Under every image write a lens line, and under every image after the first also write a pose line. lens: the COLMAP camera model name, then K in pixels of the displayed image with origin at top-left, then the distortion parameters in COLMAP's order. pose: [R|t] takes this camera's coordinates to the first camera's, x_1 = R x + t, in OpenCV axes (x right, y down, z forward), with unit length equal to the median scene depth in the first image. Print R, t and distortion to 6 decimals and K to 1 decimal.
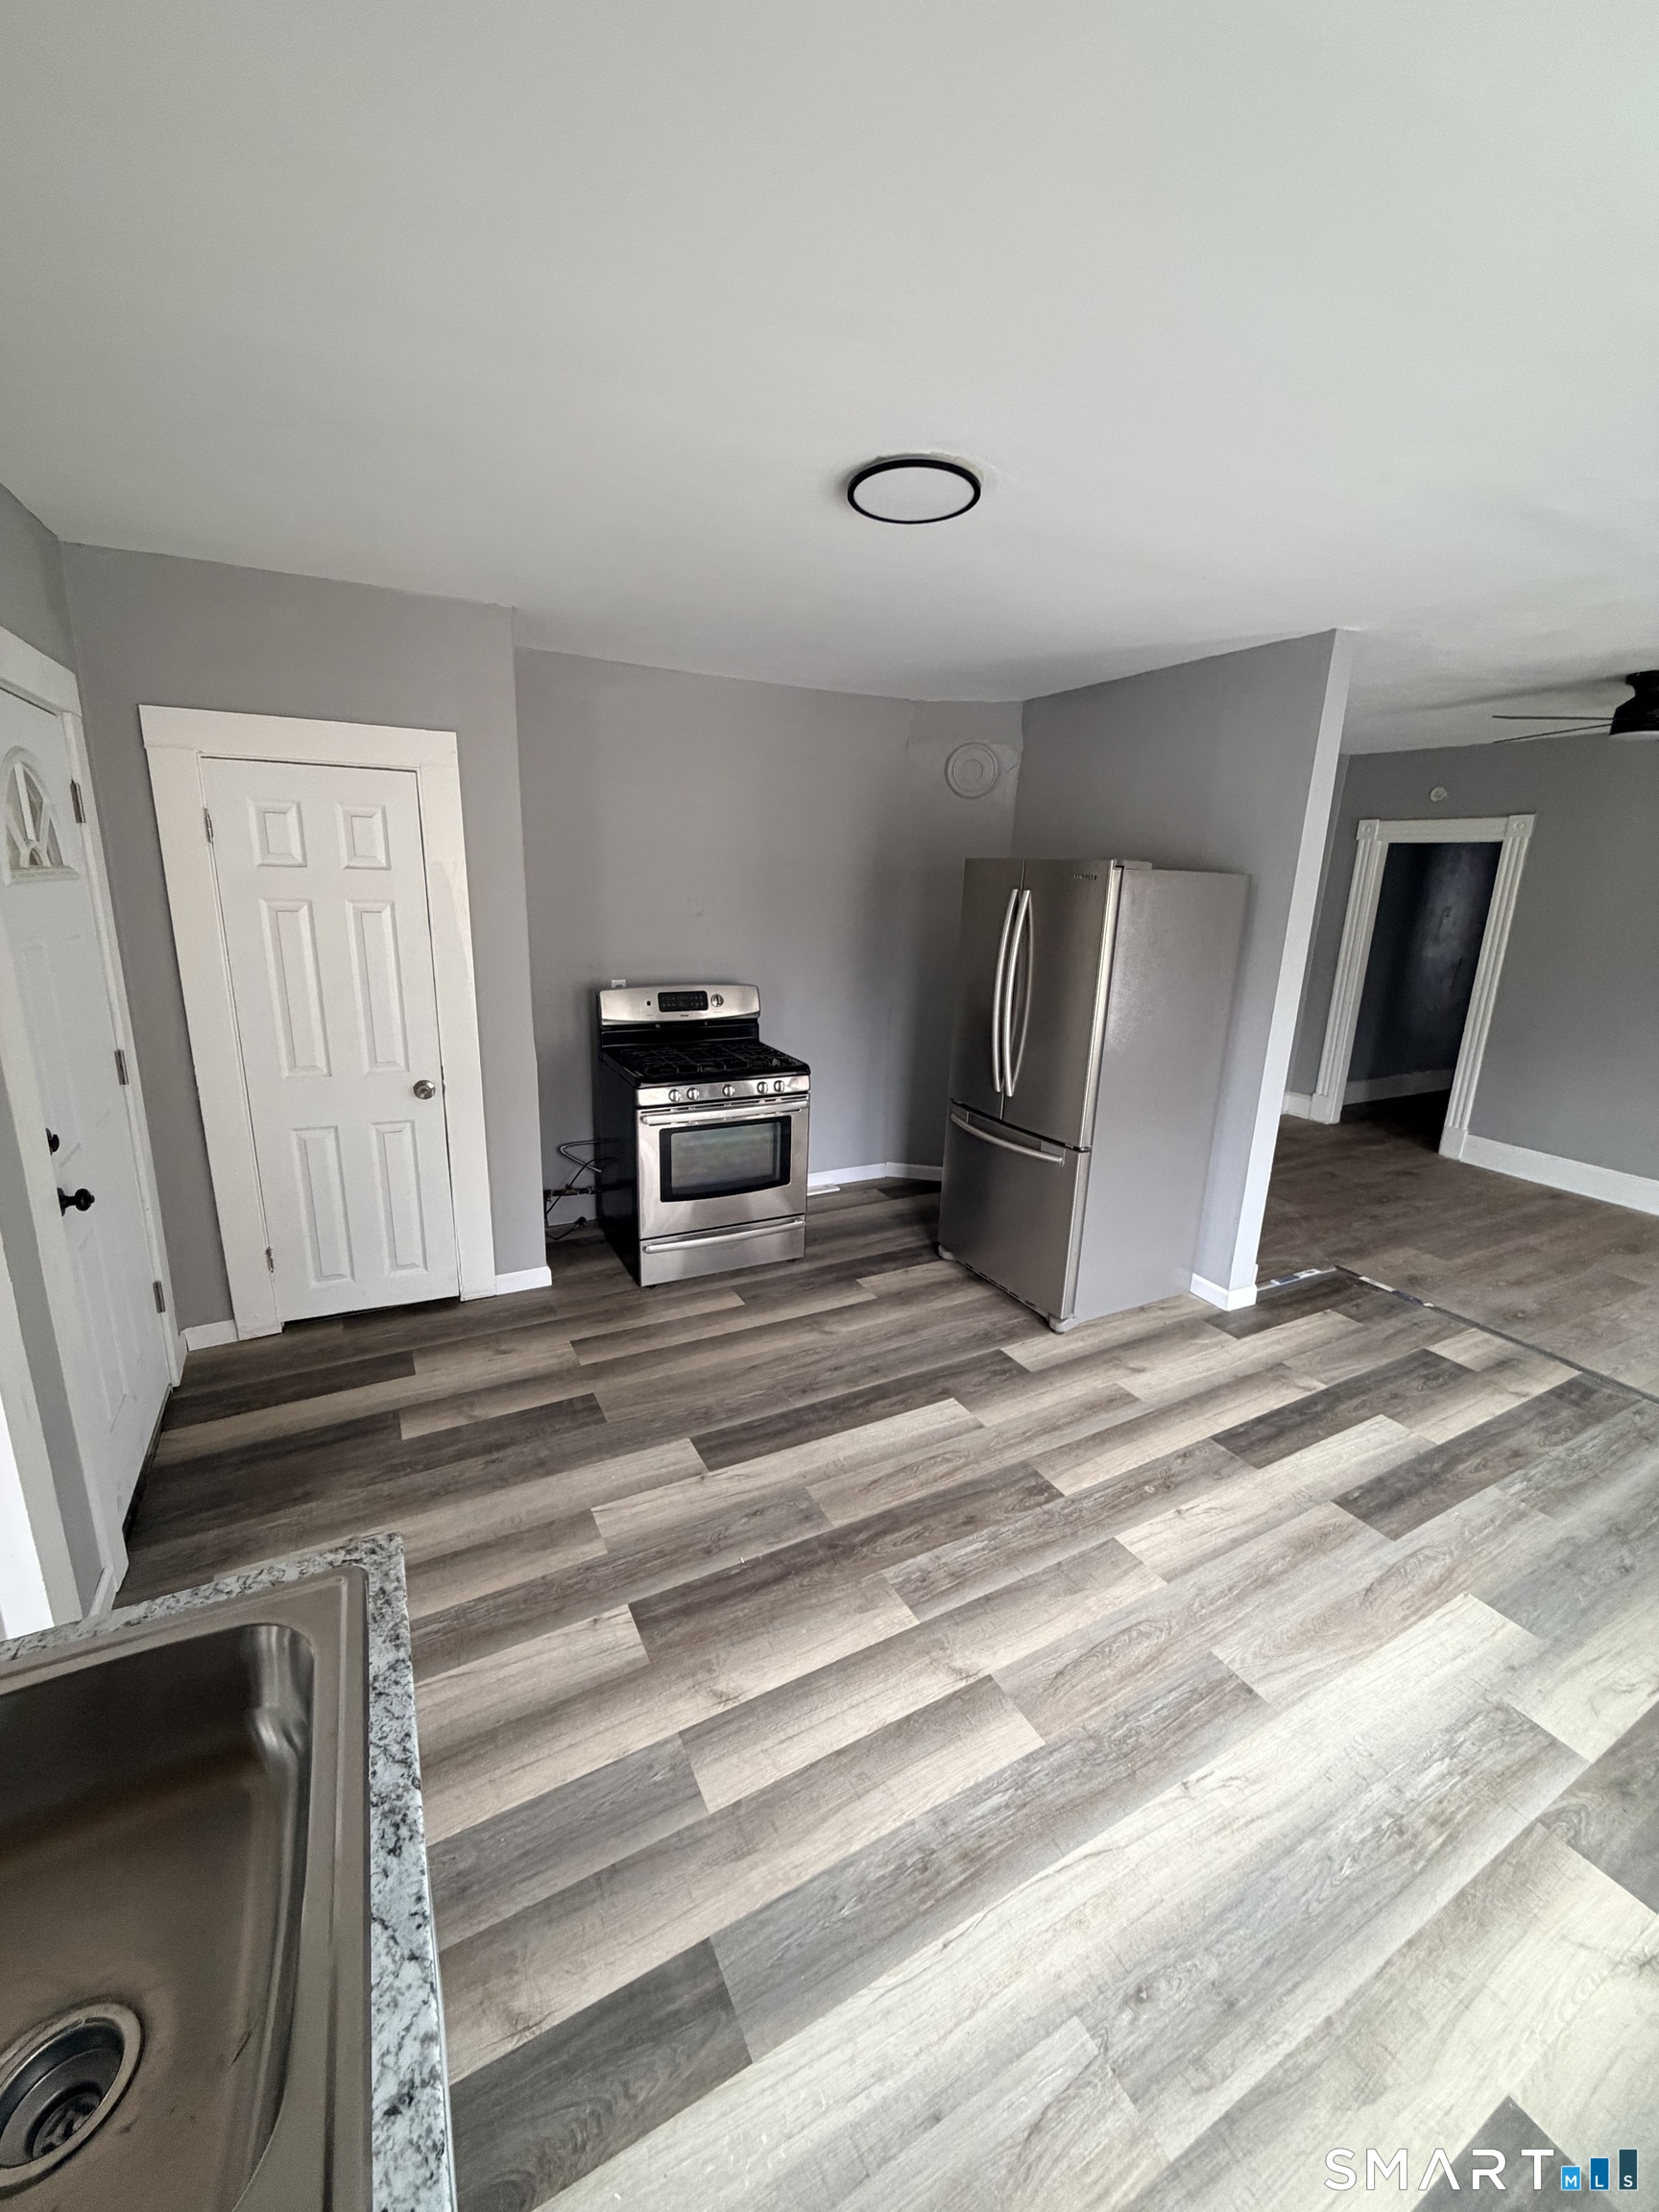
lens RADIAL K [[878.4, 0, 828.7], [0, 878.4, 1100.0], [0, 0, 1]] dist [-0.001330, 0.000636]
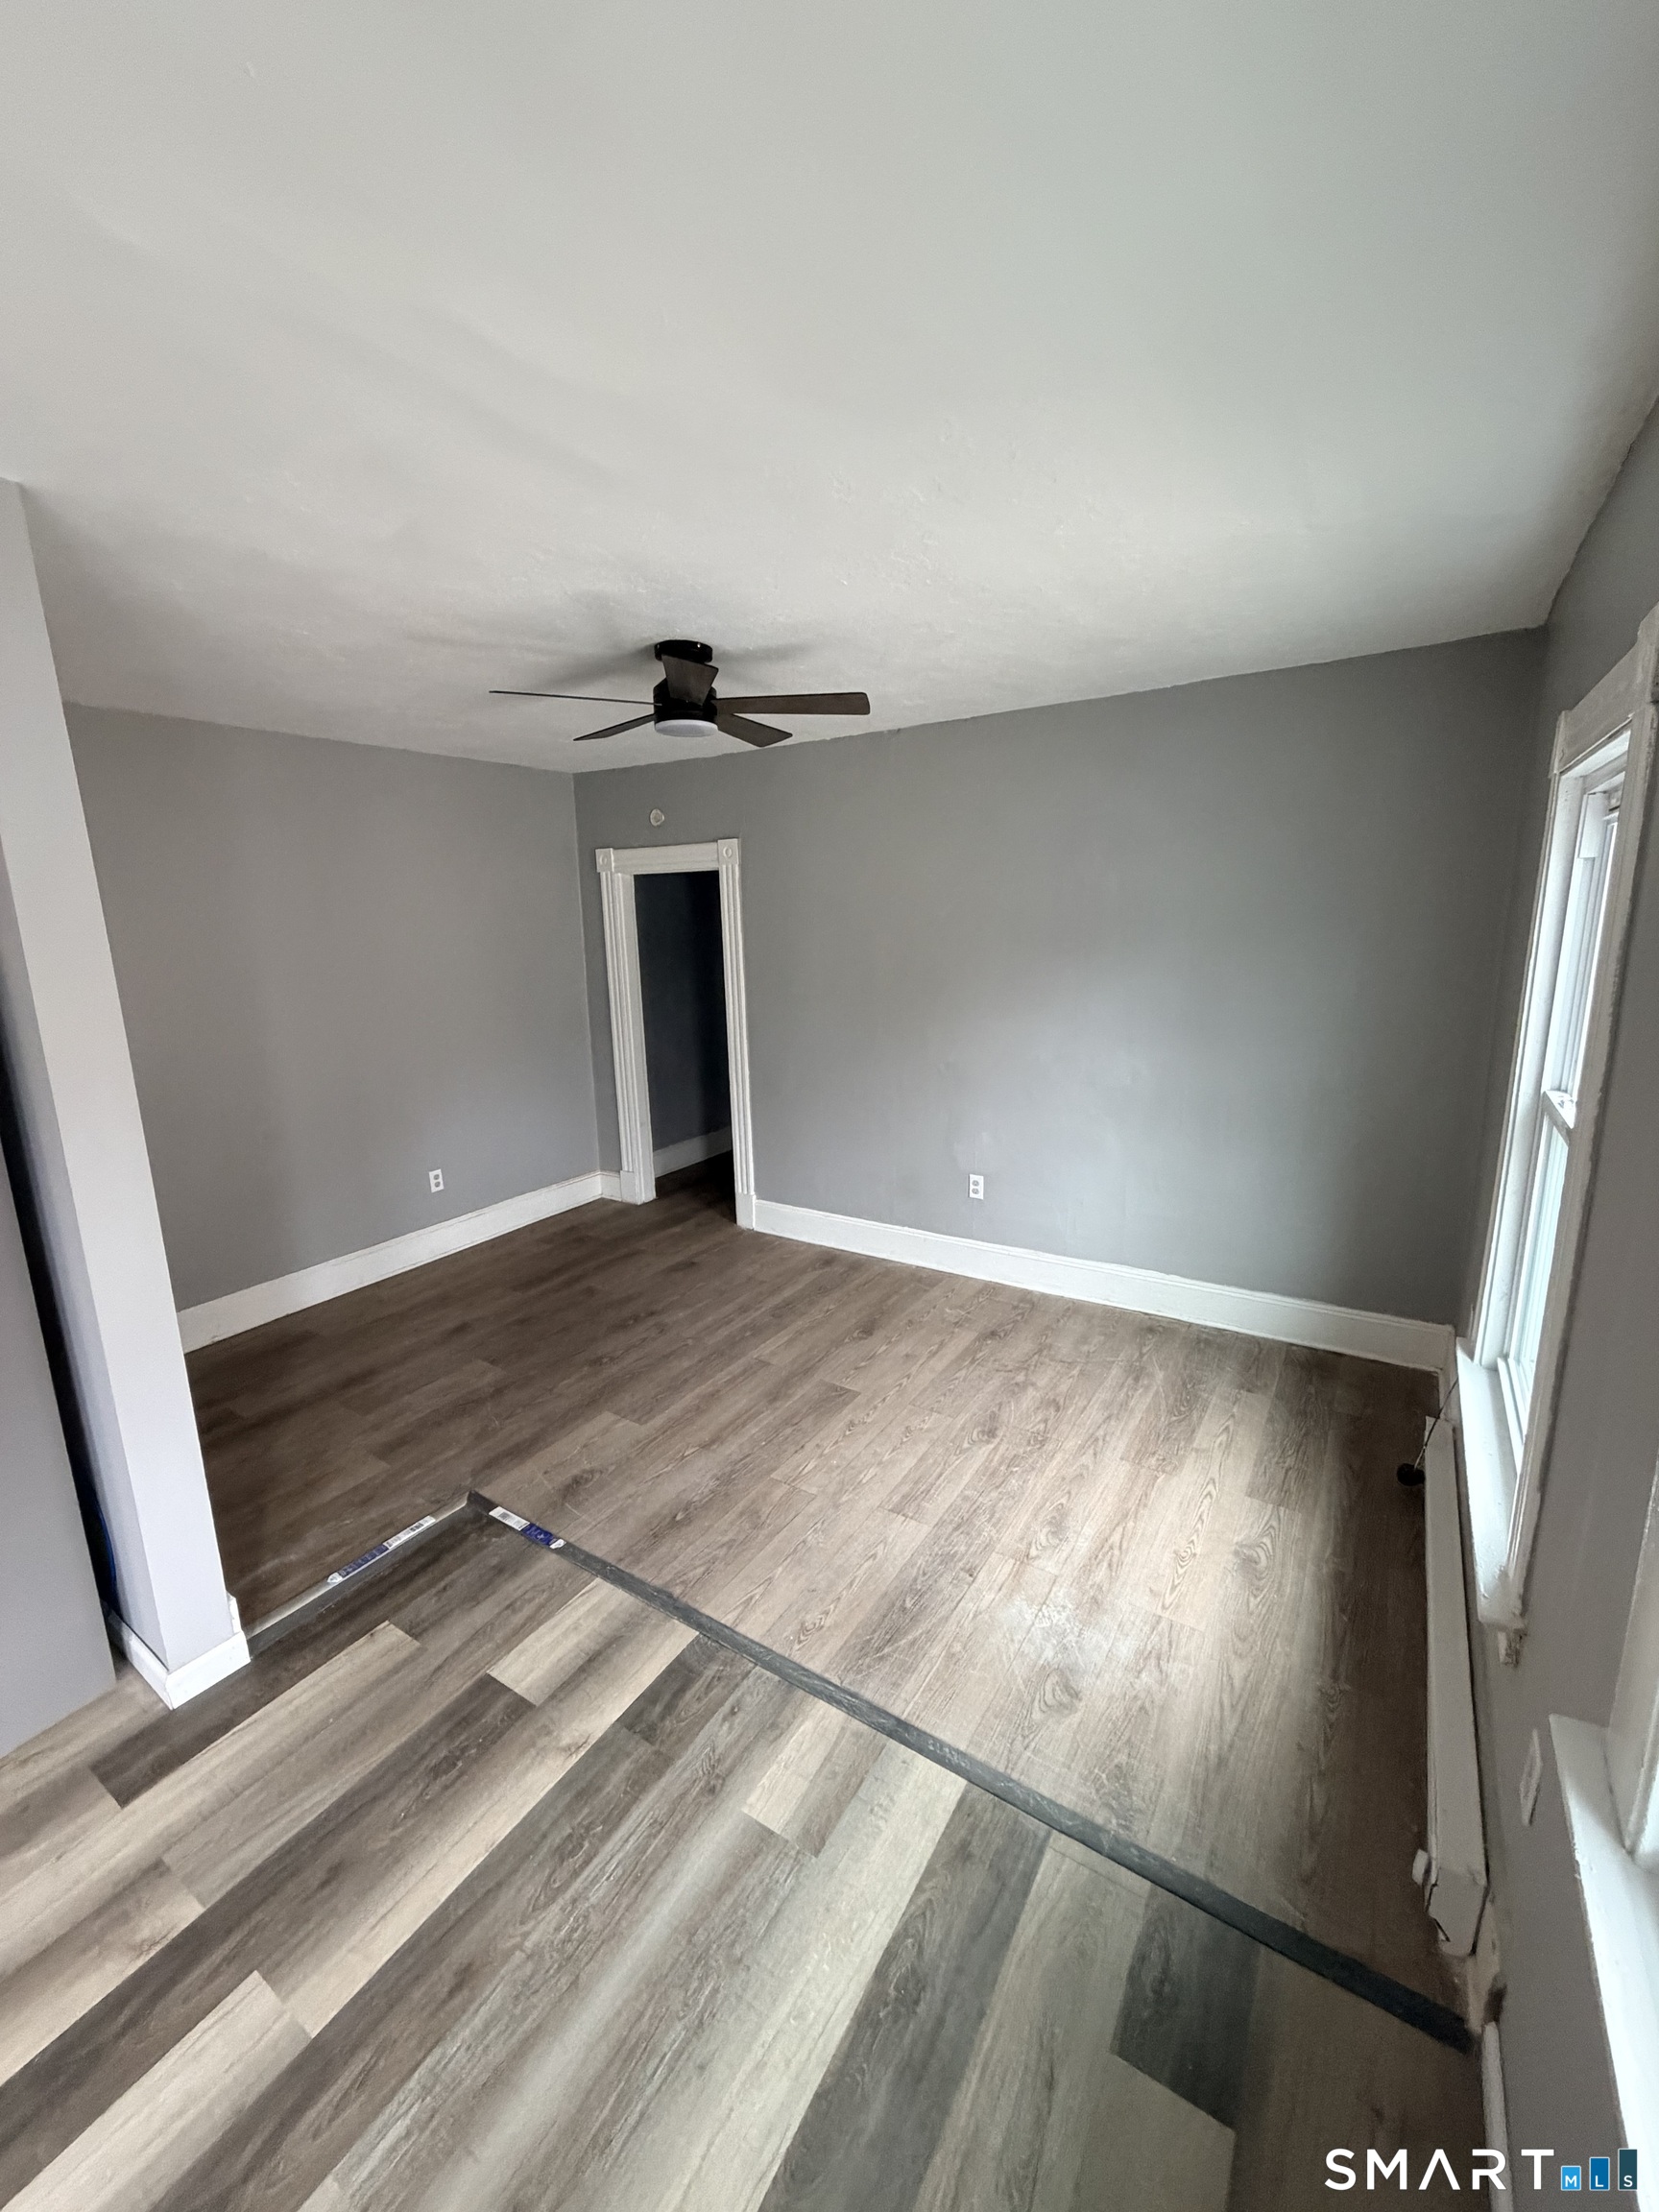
lens RADIAL K [[878.4, 0, 828.7], [0, 878.4, 1100.0], [0, 0, 1]] dist [-0.001330, 0.000636]
pose [[0.870021, -0.148284, 0.470186, 0.720636], [0.168728, 0.985662, -0.001360, -0.083054], [-0.463243, 0.080517, 0.882566, 0.333690]]
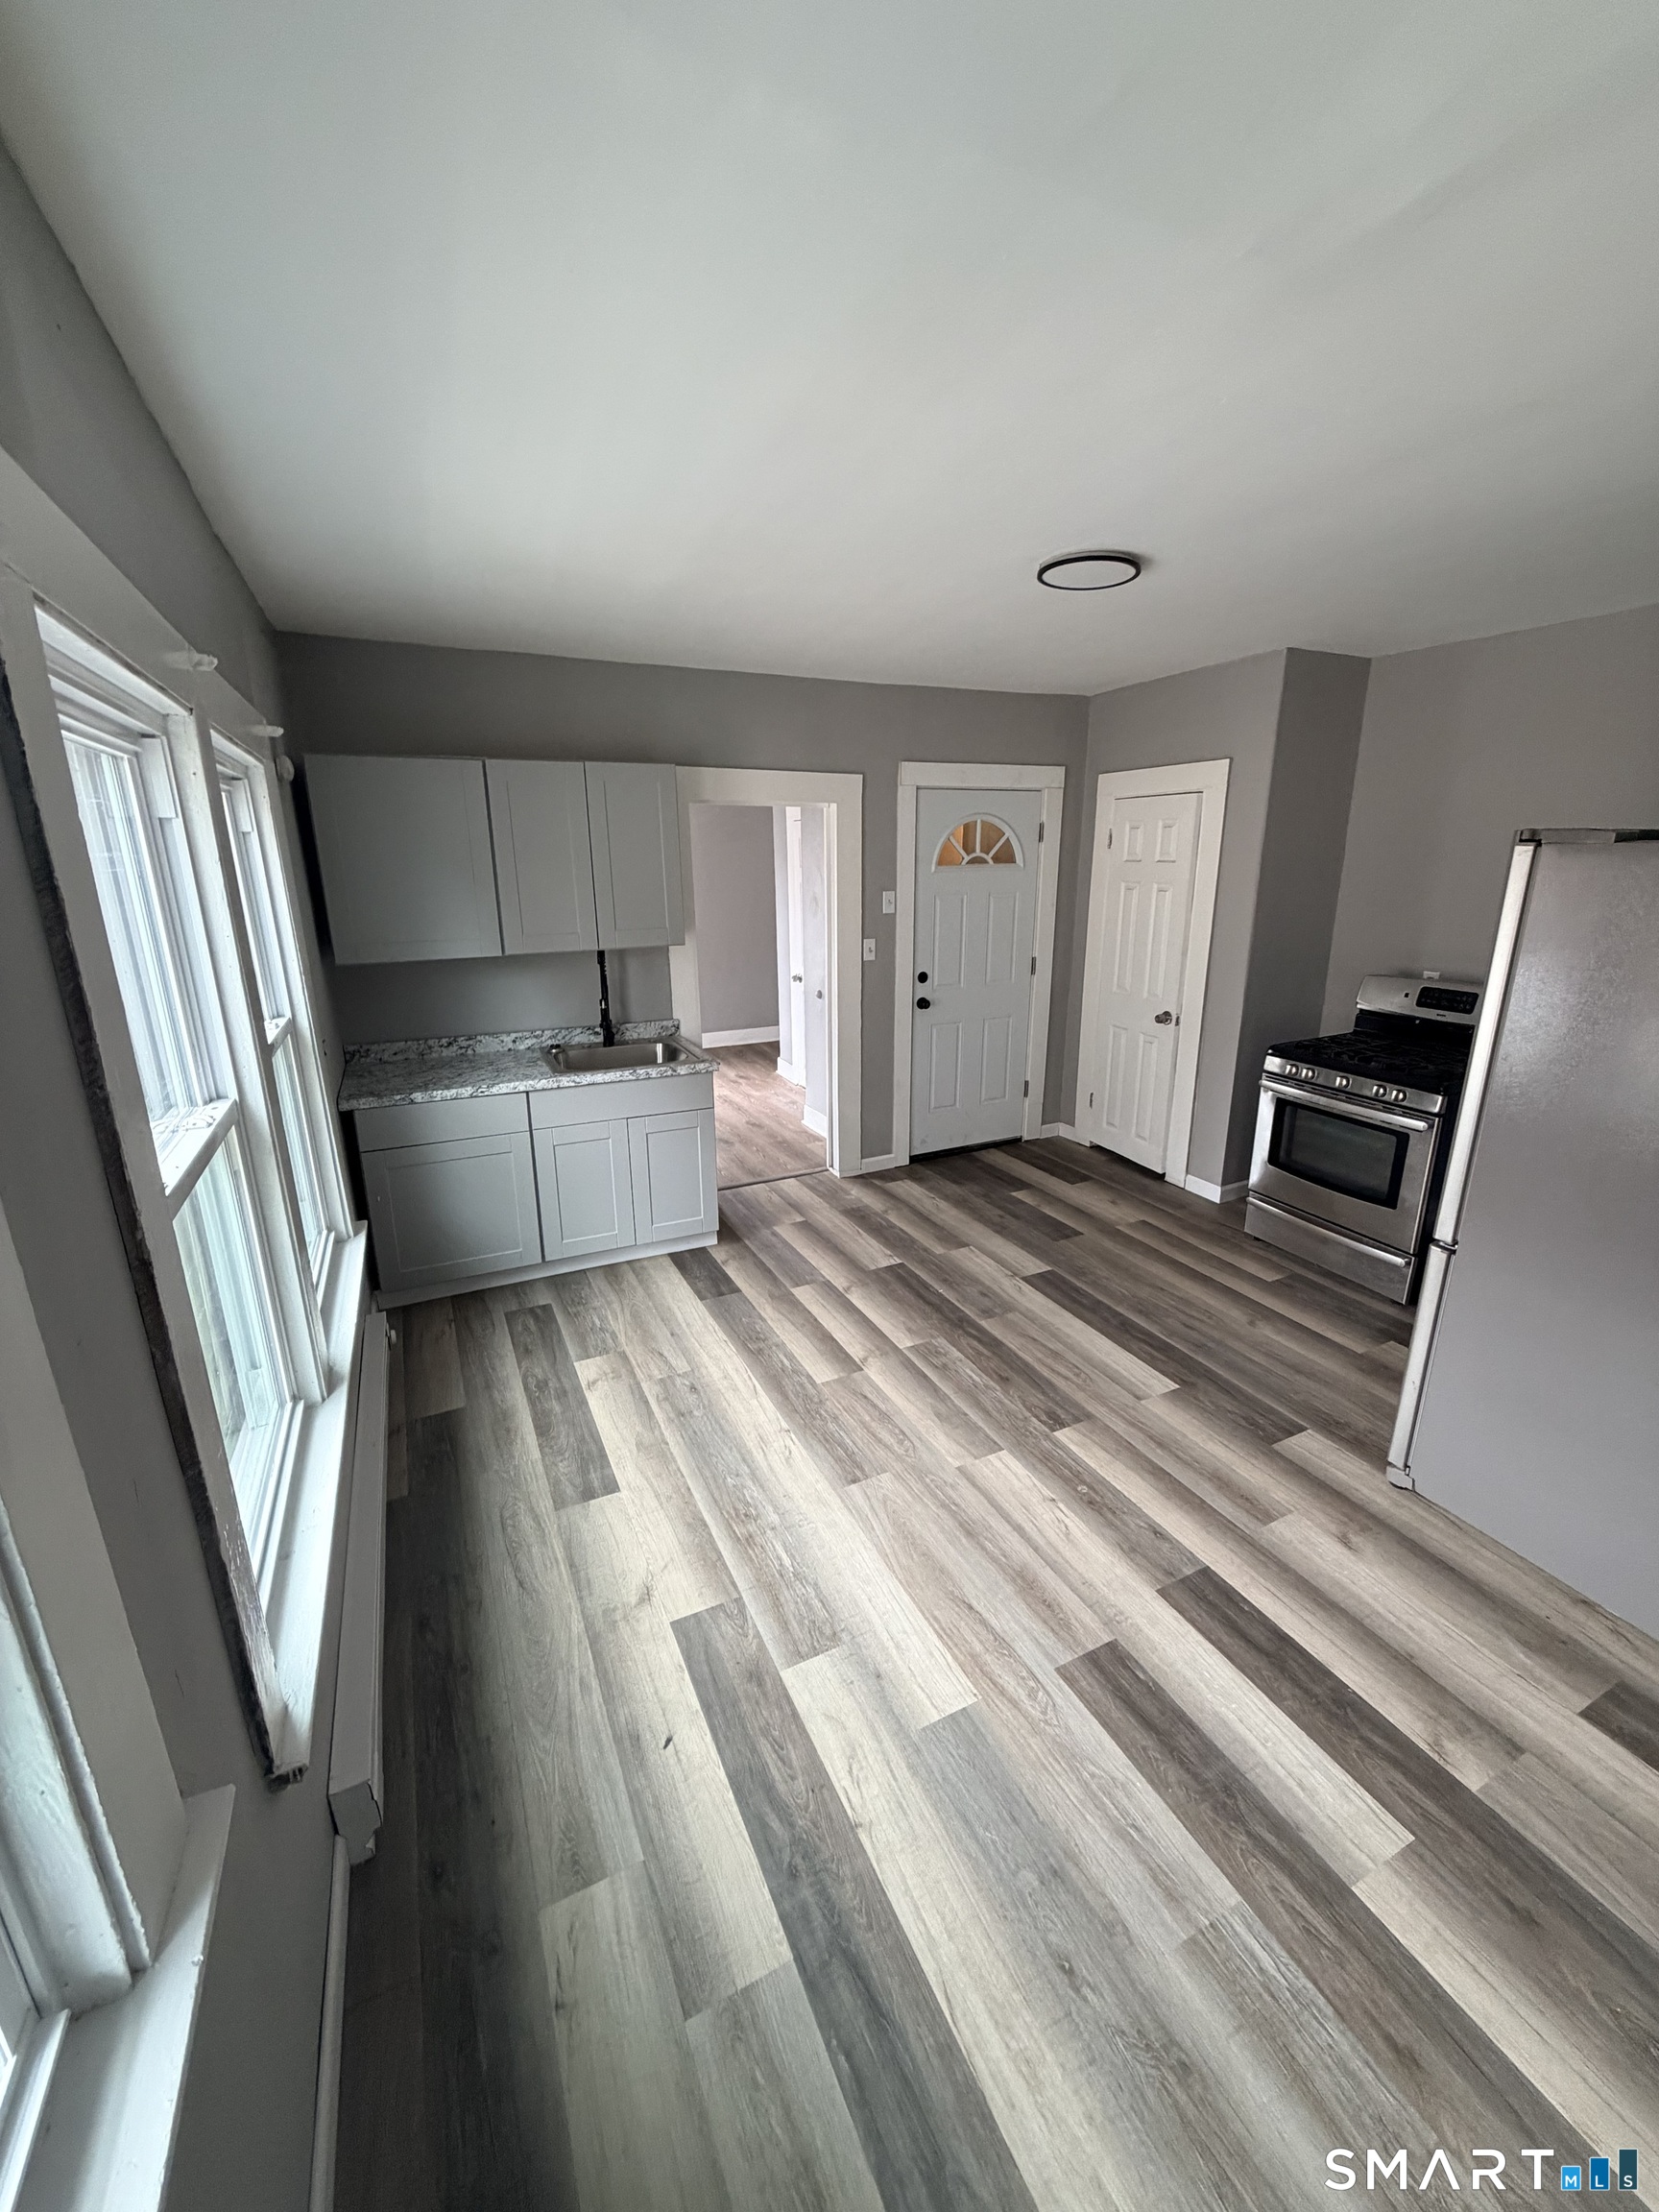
lens RADIAL K [[878.4, 0, 828.7], [0, 878.4, 1100.0], [0, 0, 1]] dist [-0.001330, 0.000636]
pose [[-0.043981, 0.246102, -0.968246, 1.015140], [-0.240558, 0.938058, 0.249356, -0.115486], [0.969638, 0.243886, 0.017945, 0.502642]]
